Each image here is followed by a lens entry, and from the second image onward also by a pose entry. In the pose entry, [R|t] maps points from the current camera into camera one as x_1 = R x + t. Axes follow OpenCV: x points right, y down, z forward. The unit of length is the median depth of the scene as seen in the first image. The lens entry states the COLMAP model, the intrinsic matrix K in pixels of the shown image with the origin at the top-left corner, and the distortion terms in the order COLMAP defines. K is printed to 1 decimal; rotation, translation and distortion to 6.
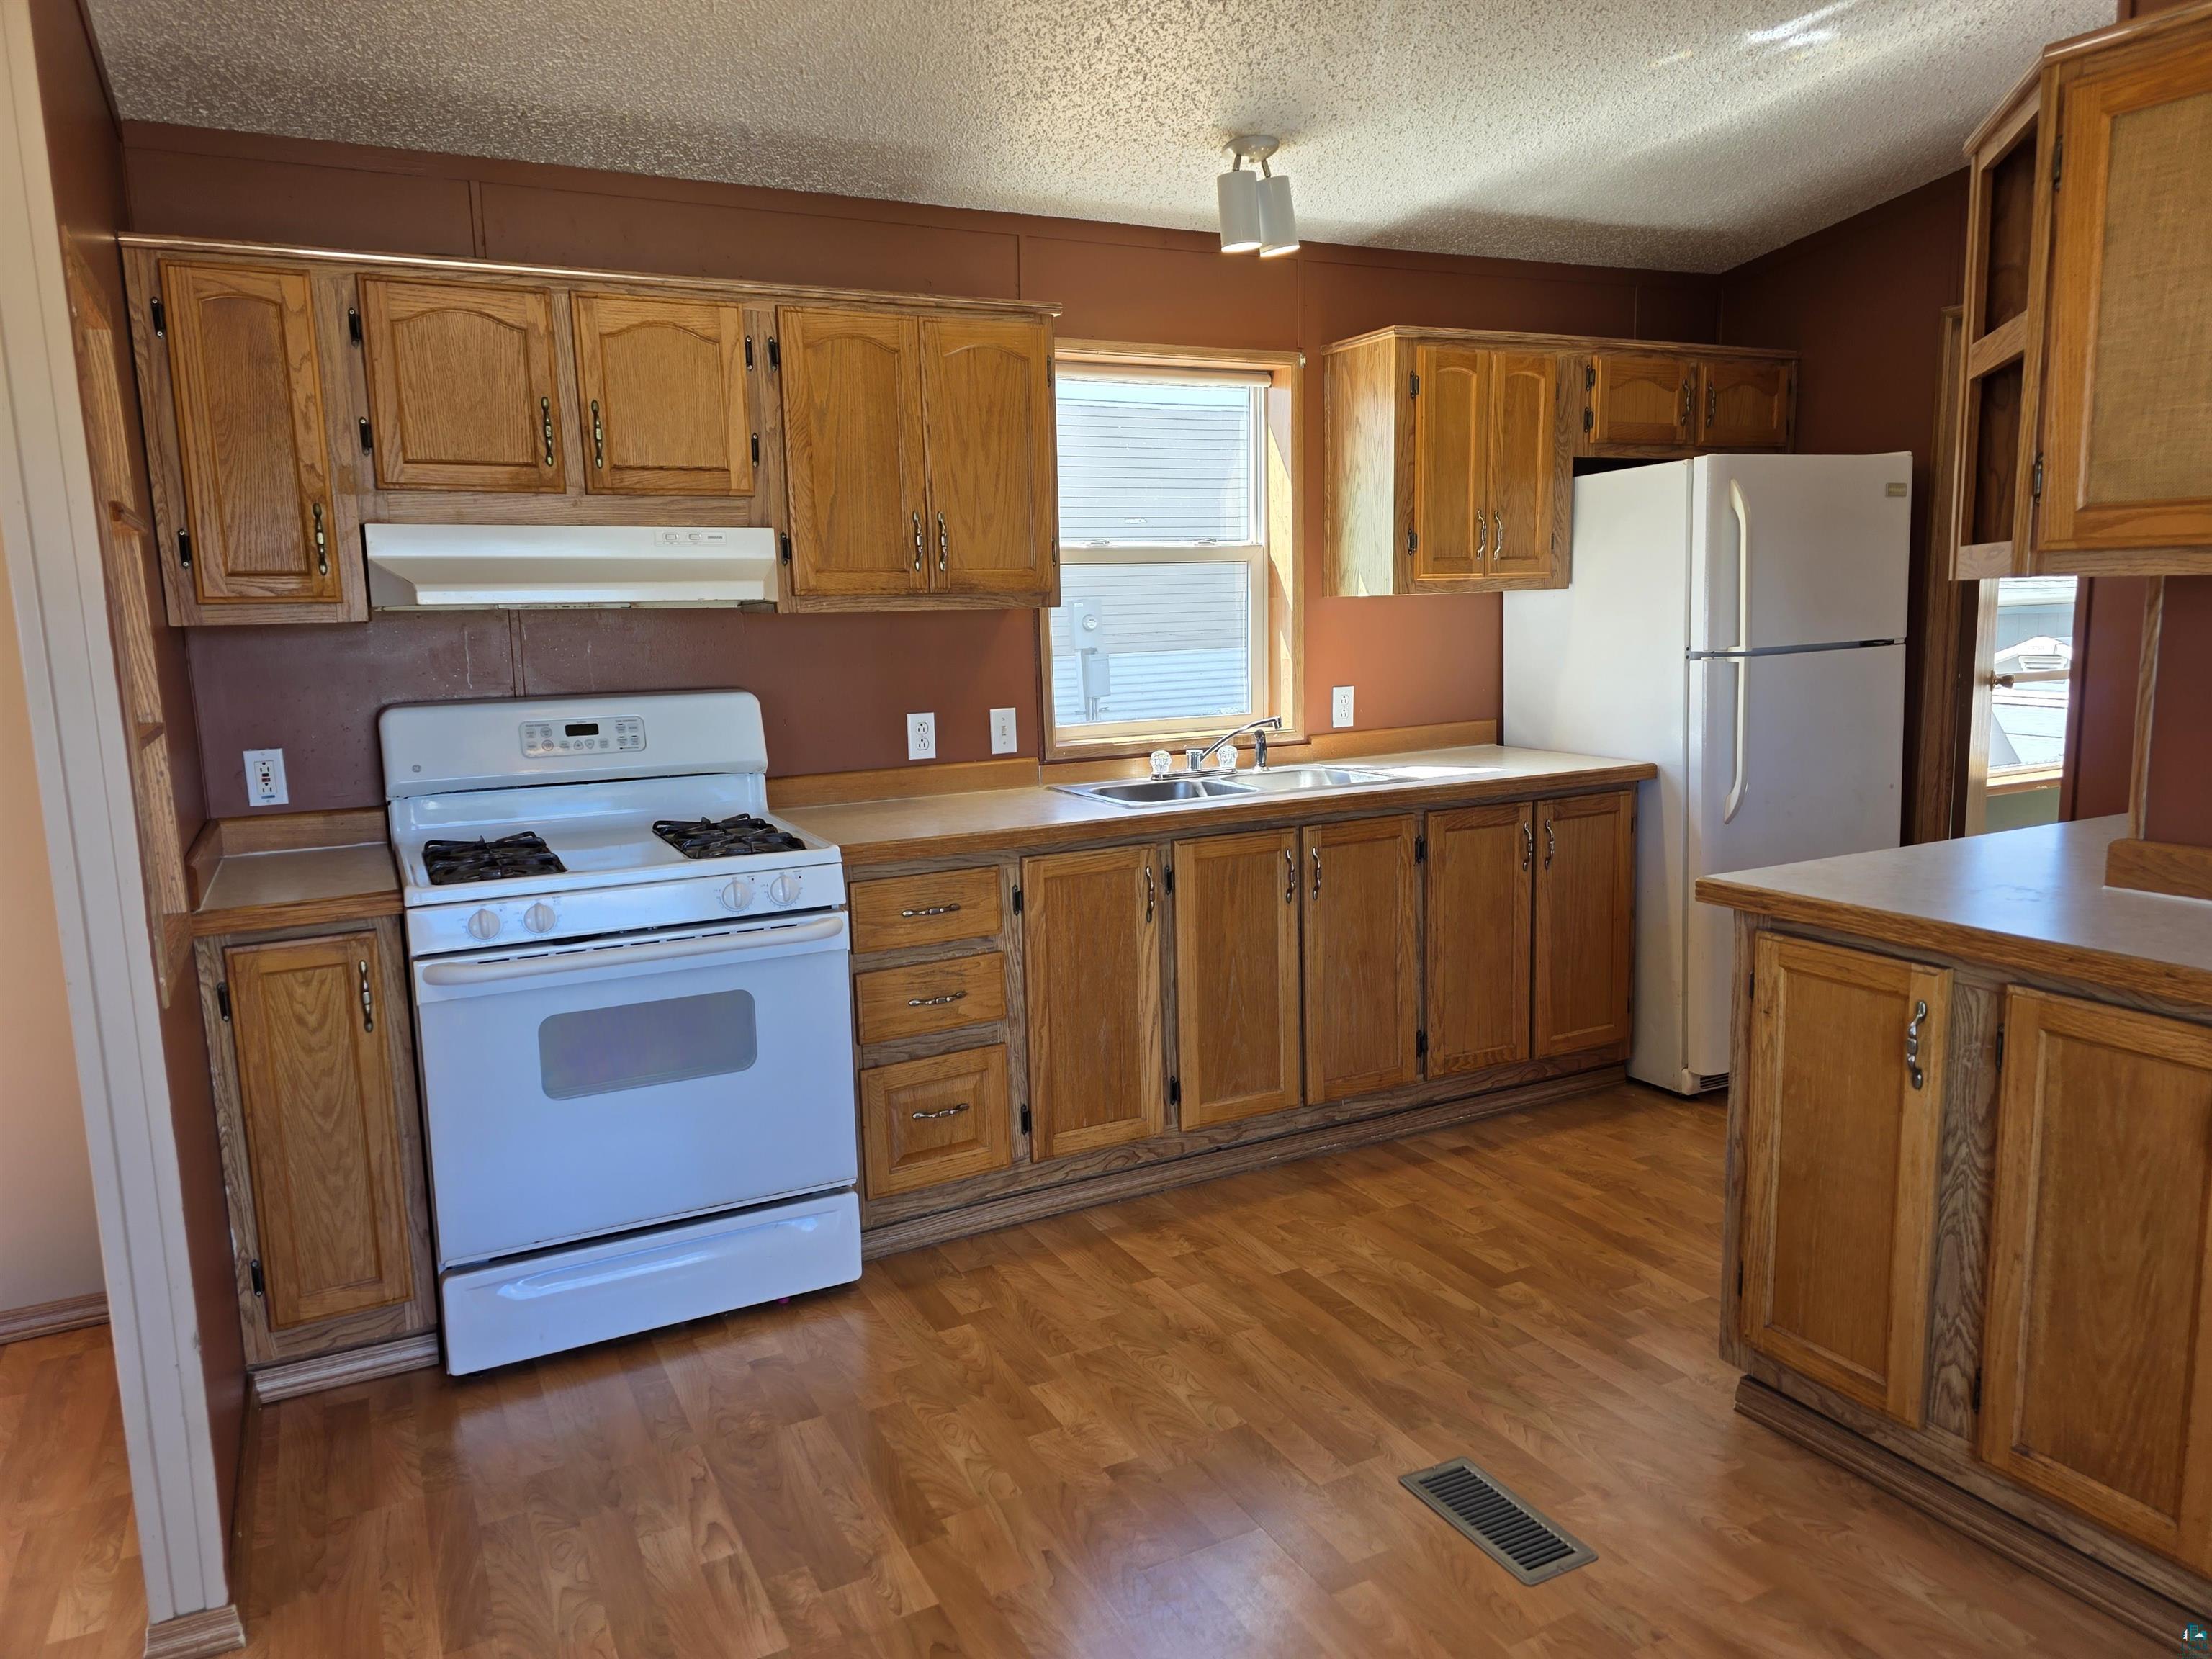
lens RADIAL K [[1494.5, 0, 1079.8], [0, 1494.5, 837.1], [0, 0, 1]] dist [0.066526, -0.061158]
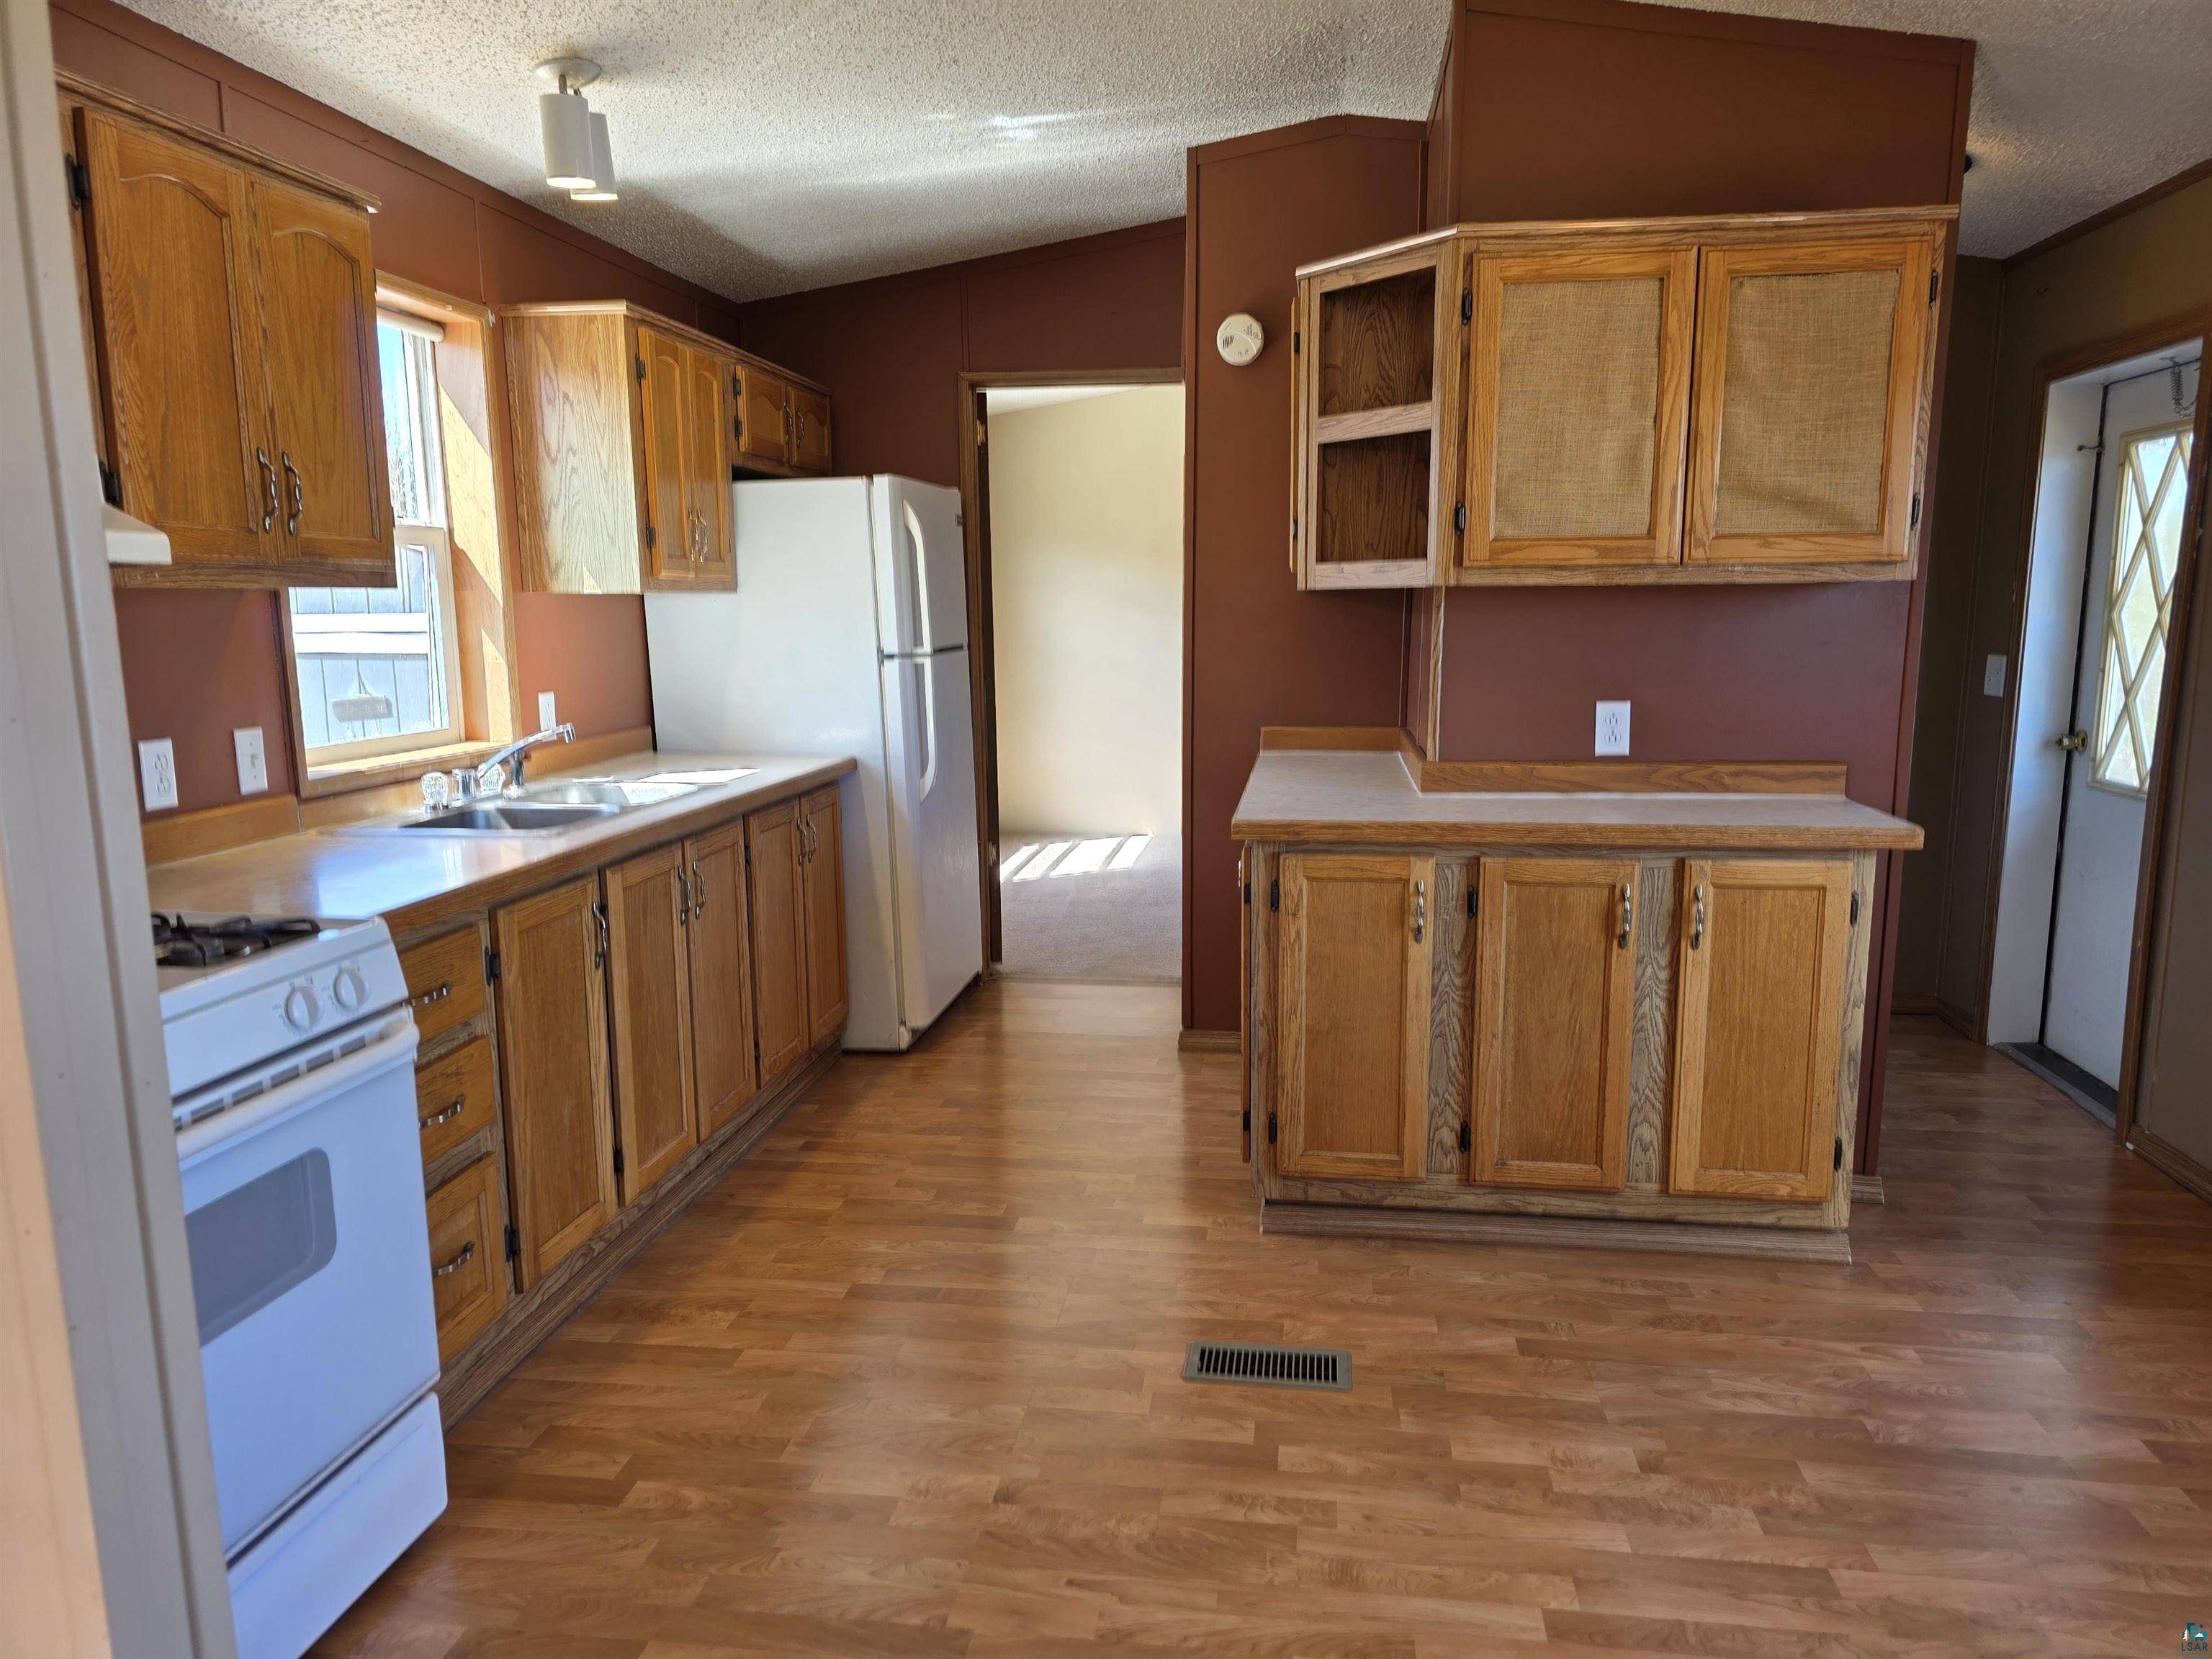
lens RADIAL K [[1494.5, 0, 1137.6], [0, 1494.5, 861.4], [0, 0, 1]] dist [0.066526, -0.061158]
pose [[0.559738, -0.120063, 0.819926, -0.505177], [0.120947, 0.990689, 0.062502, -0.020466], [-0.819796, 0.064183, 0.569047, 0.278072]]
